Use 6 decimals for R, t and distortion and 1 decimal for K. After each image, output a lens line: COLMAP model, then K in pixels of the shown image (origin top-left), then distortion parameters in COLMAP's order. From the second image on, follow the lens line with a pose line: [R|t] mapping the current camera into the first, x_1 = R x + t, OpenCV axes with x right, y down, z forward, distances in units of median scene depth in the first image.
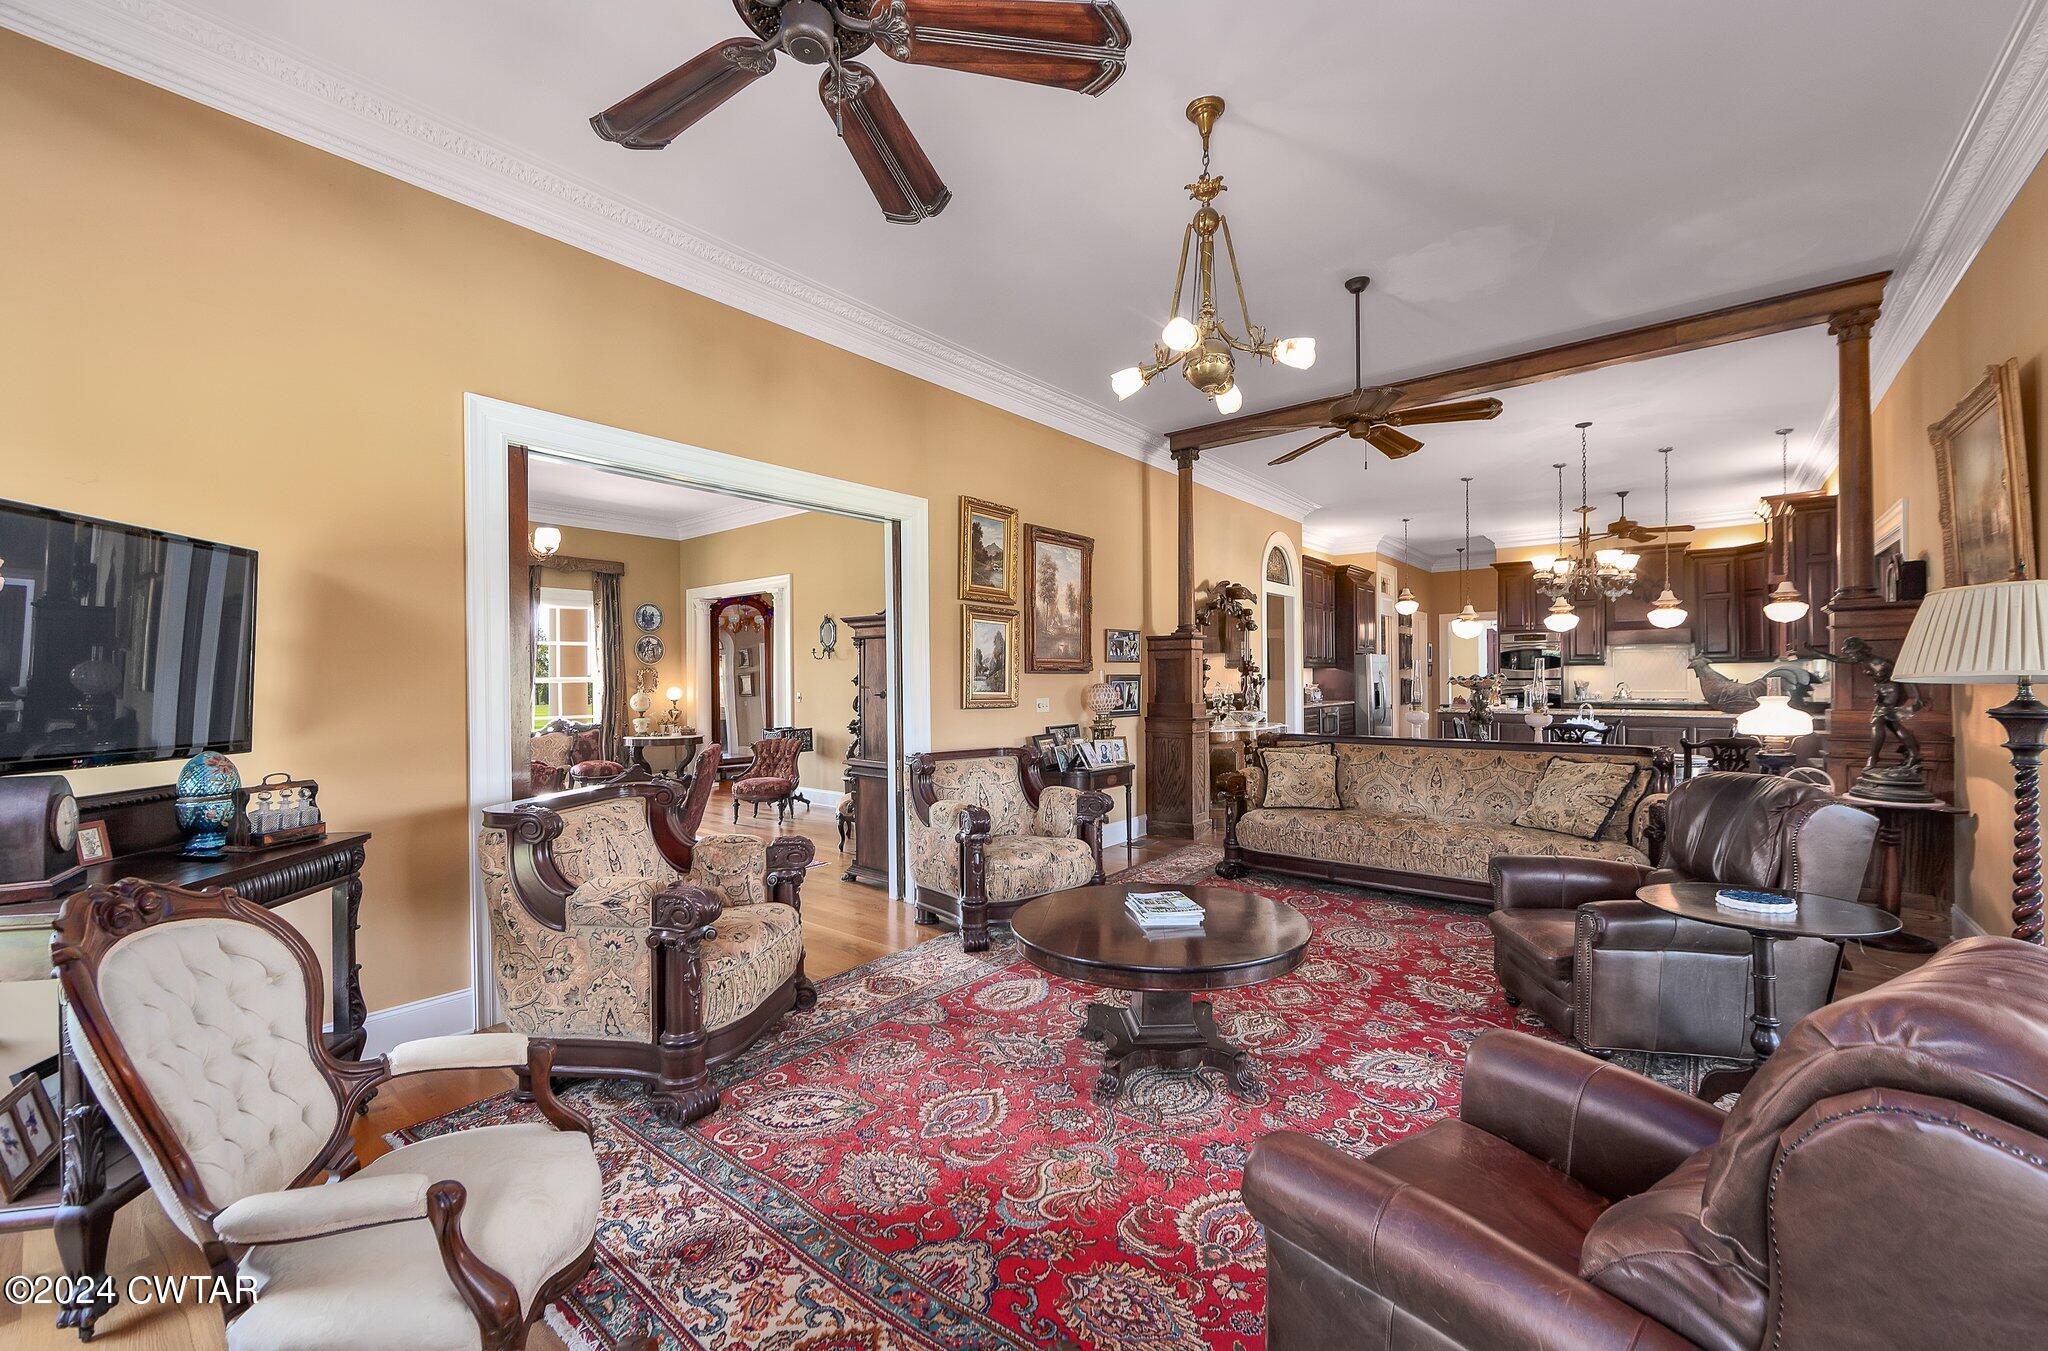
lens RADIAL K [[814.8, 0, 1032.0], [0, 814.8, 681.6], [0, 0, 1]] dist [-0.005968, -0.000102]
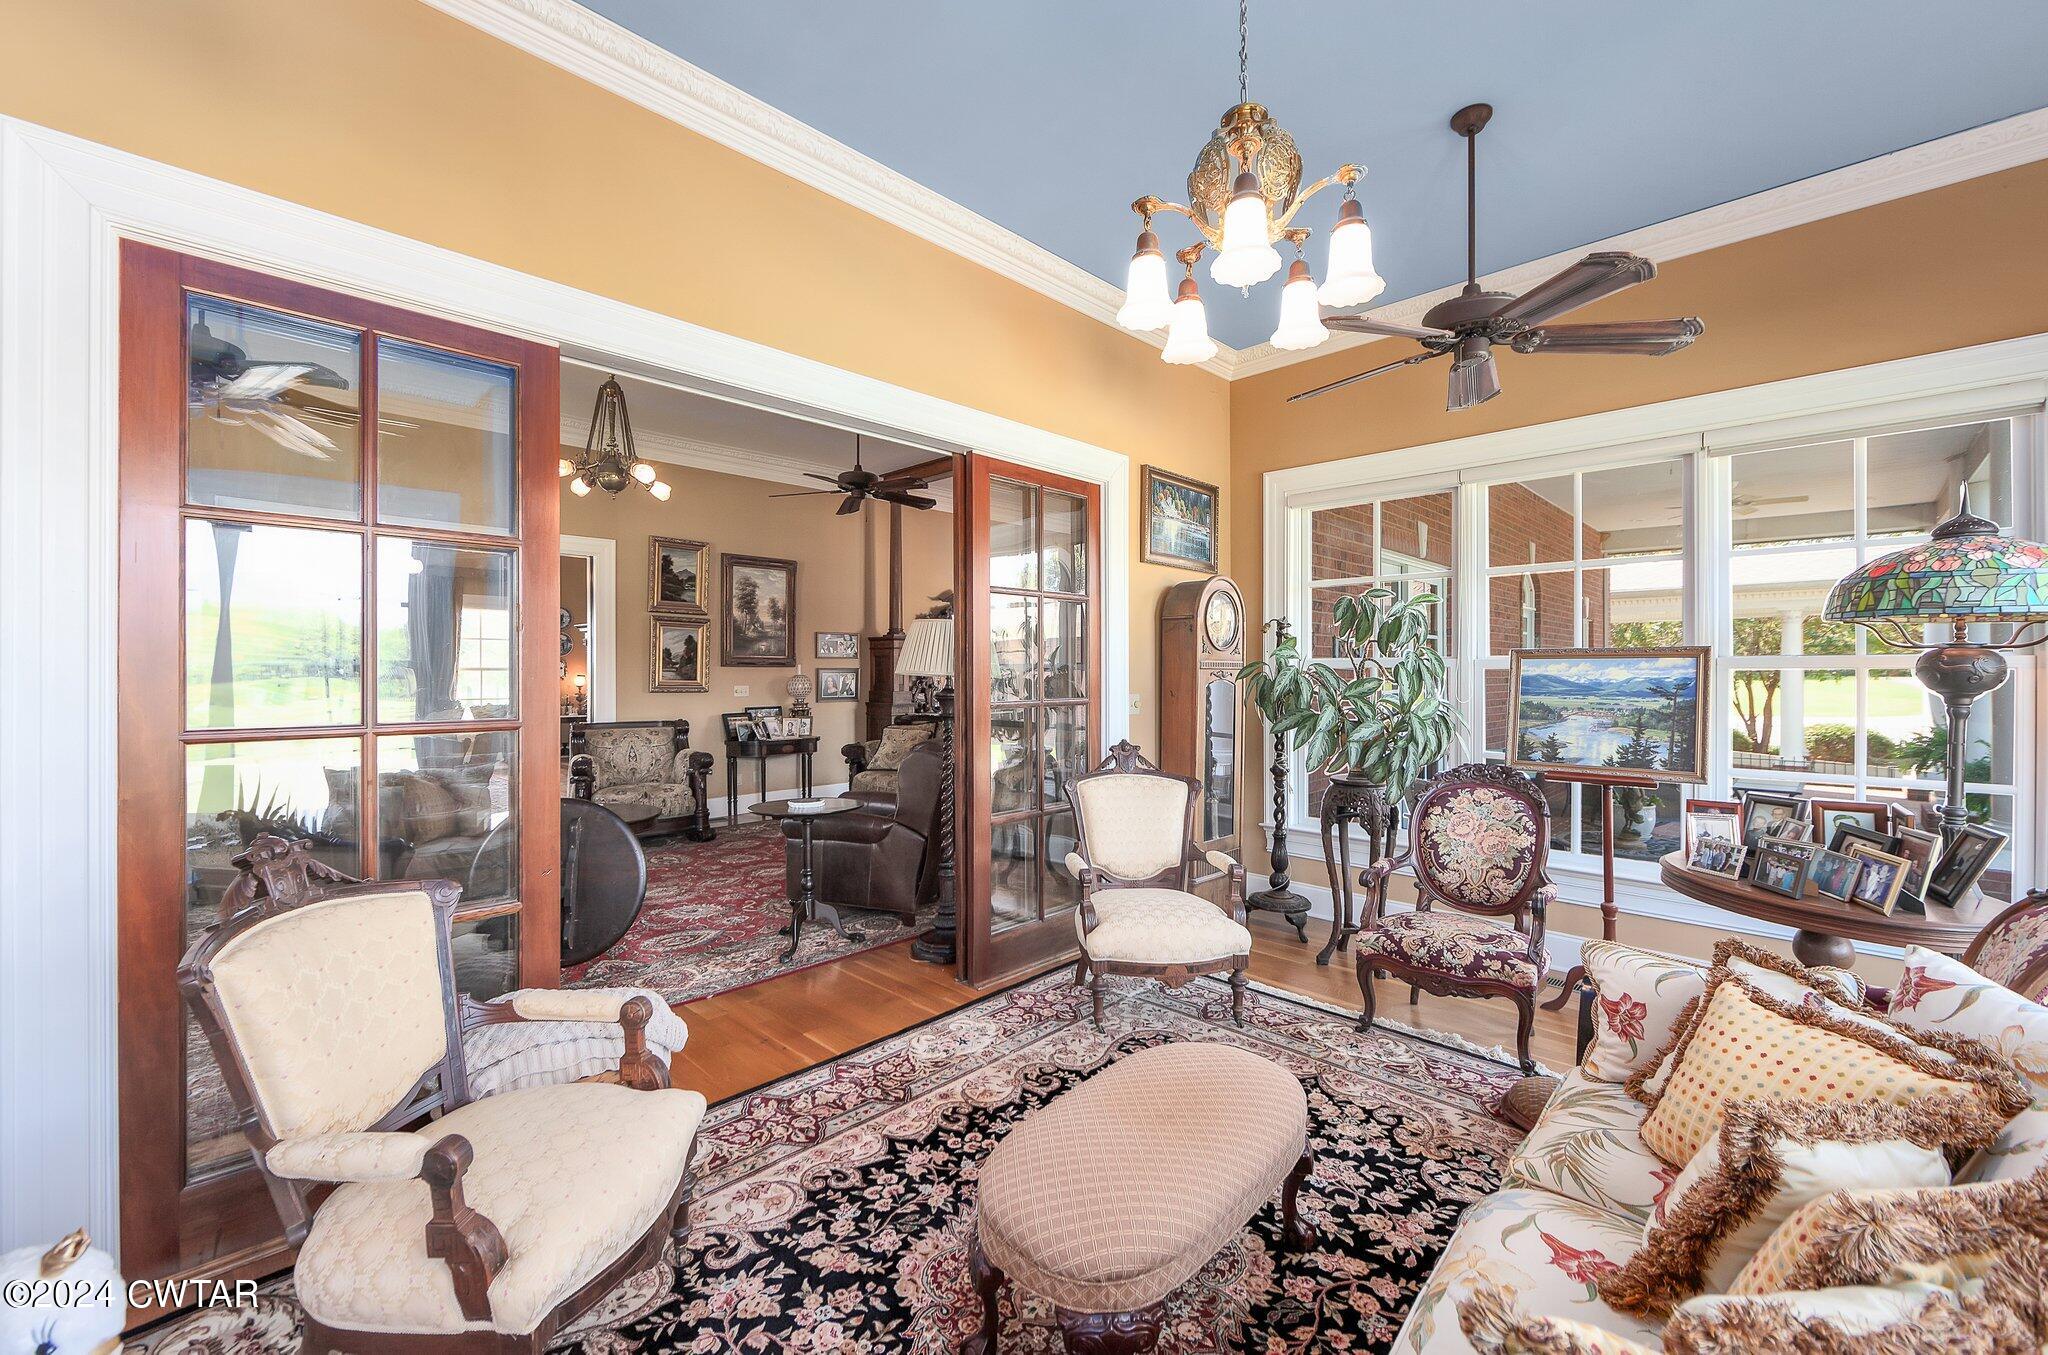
lens RADIAL K [[814.8, 0, 1017.2], [0, 814.8, 678.3], [0, 0, 1]] dist [-0.005968, -0.000102]
pose [[0.995384, 0.008071, -0.095637, 0.559757], [-0.007525, 0.999953, 0.006064, -0.002605], [0.095682, -0.005316, 0.995398, -0.251559]]
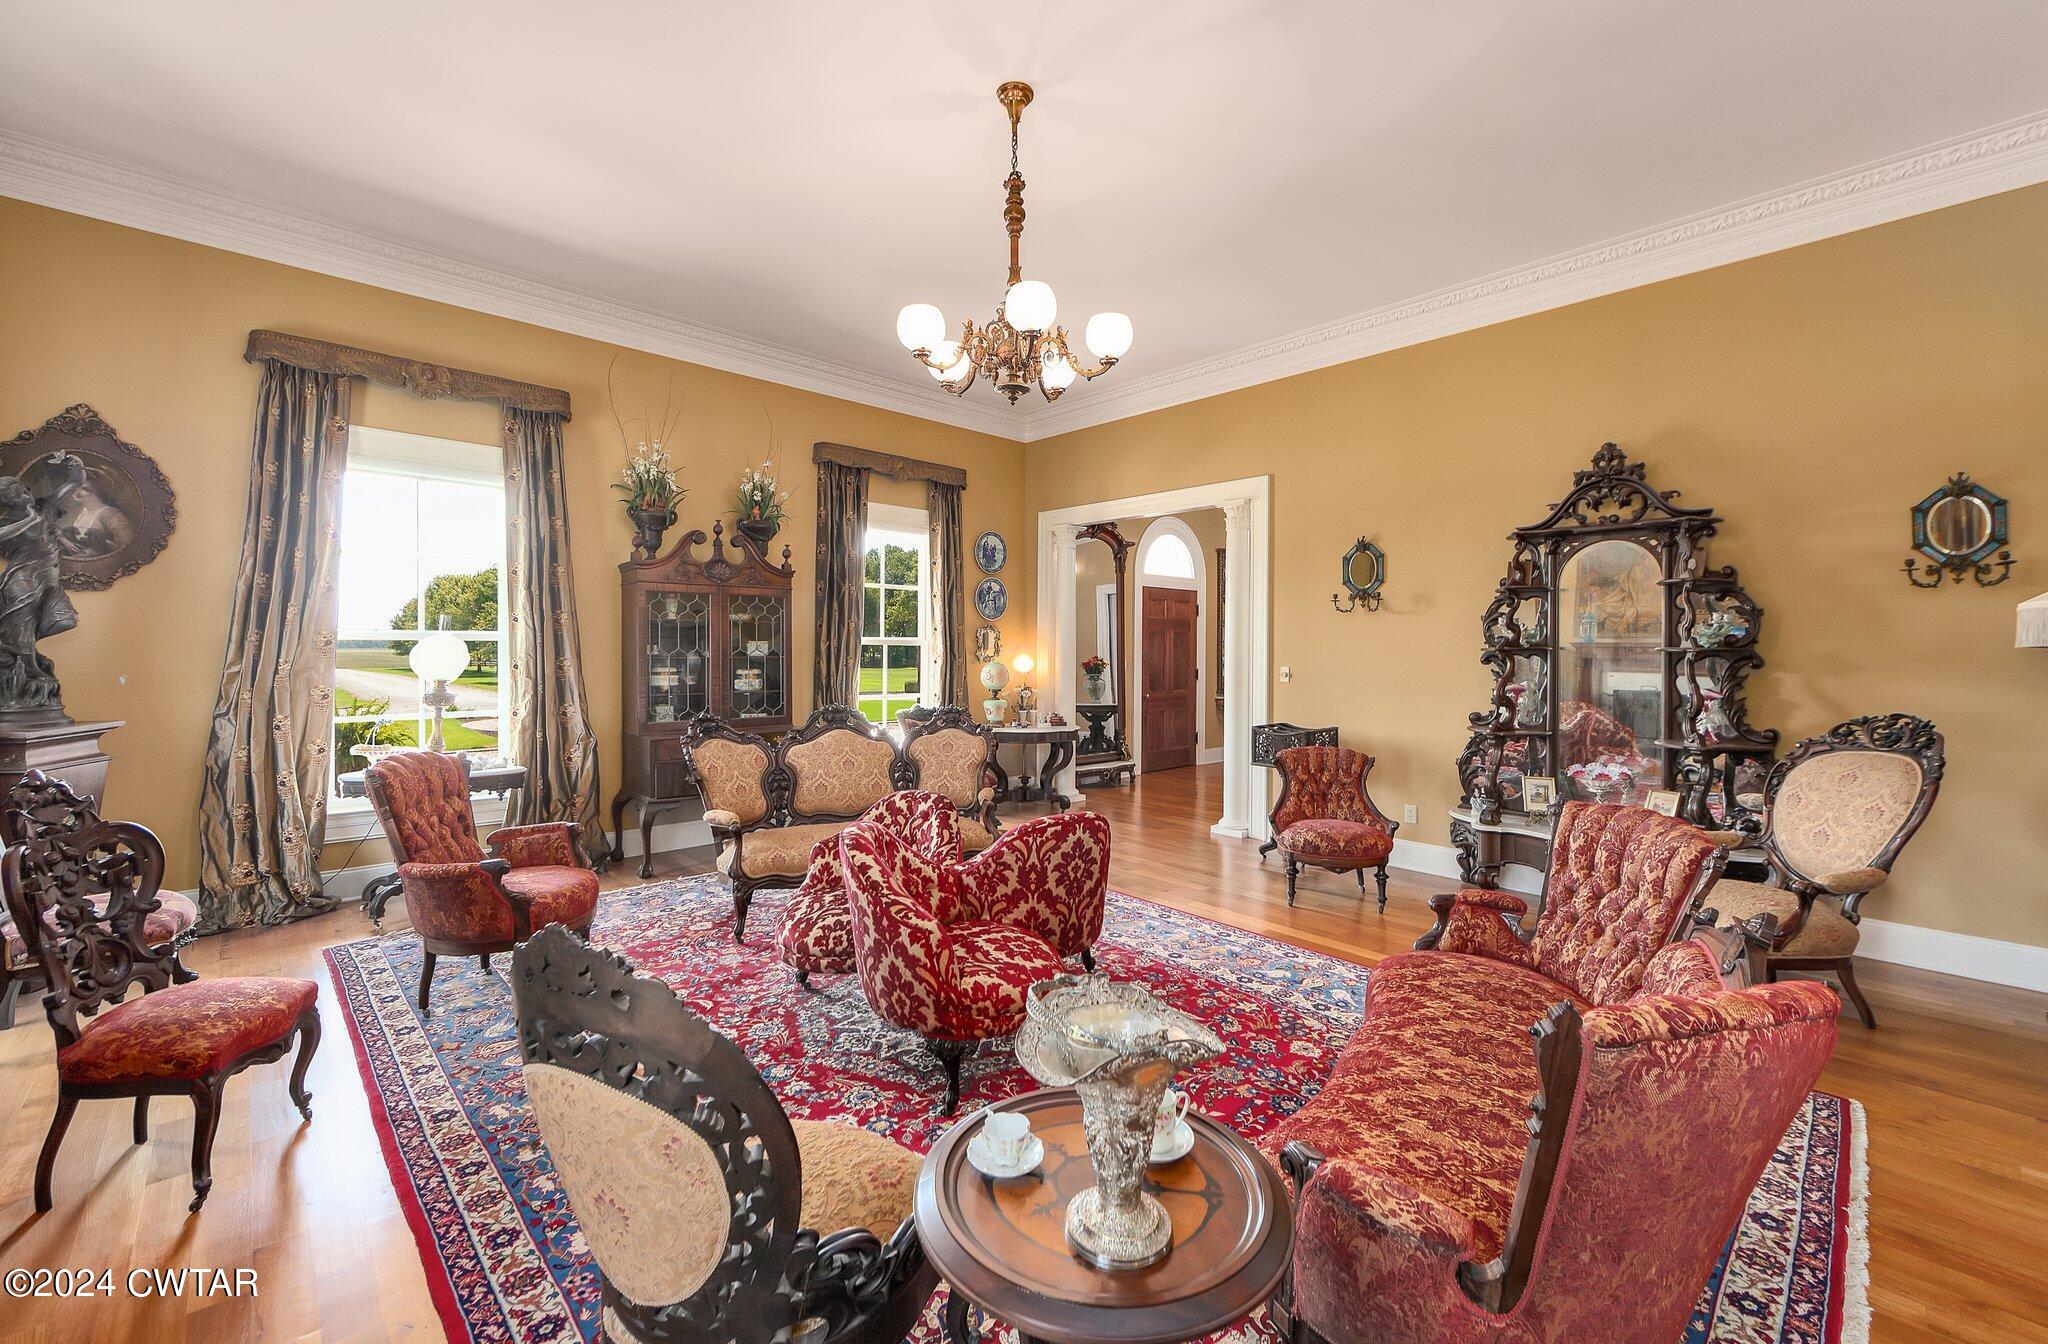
lens RADIAL K [[814.8, 0, 1016.9], [0, 814.8, 656.3], [0, 0, 1]] dist [-0.005968, -0.000102]
pose [[0.992294, 0.016380, -0.122820, -0.614129], [-0.015035, 0.999817, 0.011871, 0.001272], [0.122992, -0.009933, 0.992358, 0.539876]]
